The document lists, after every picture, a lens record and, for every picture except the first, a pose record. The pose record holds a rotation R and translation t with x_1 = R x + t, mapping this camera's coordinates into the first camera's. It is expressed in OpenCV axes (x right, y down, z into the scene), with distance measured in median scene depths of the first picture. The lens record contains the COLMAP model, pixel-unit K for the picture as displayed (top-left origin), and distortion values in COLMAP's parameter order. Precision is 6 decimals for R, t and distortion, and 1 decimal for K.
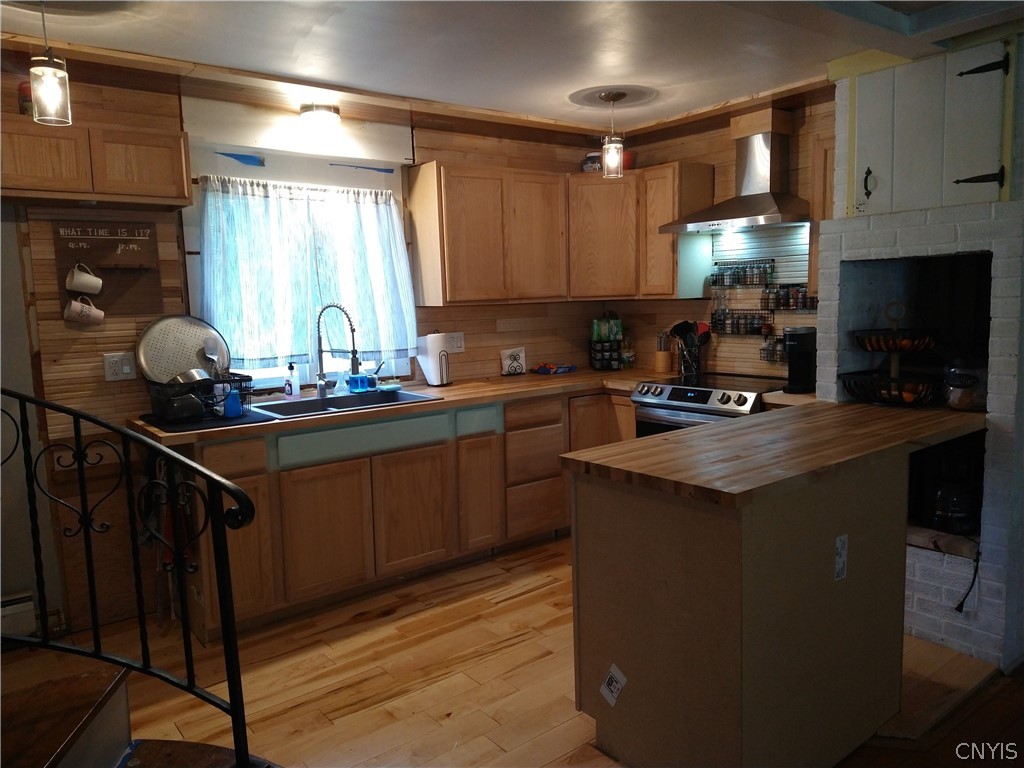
lens RADIAL K [[746.1, 0, 512.0], [0, 746.1, 384.0], [0, 0, 1]] dist [0.095656, -0.142818]
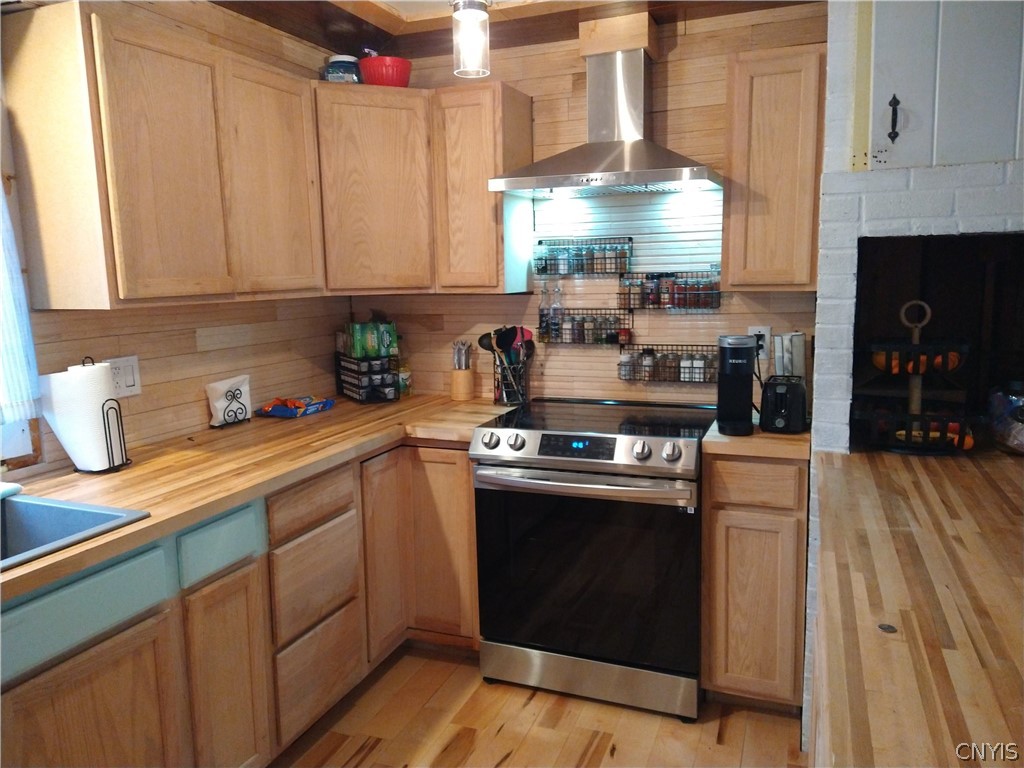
lens RADIAL K [[746.1, 0, 512.0], [0, 746.1, 384.0], [0, 0, 1]] dist [0.095656, -0.142818]
pose [[0.862374, -0.064886, 0.502097, -0.110632], [0.057074, 0.997891, 0.030931, -0.053416], [-0.503045, 0.001982, 0.864258, 0.423767]]
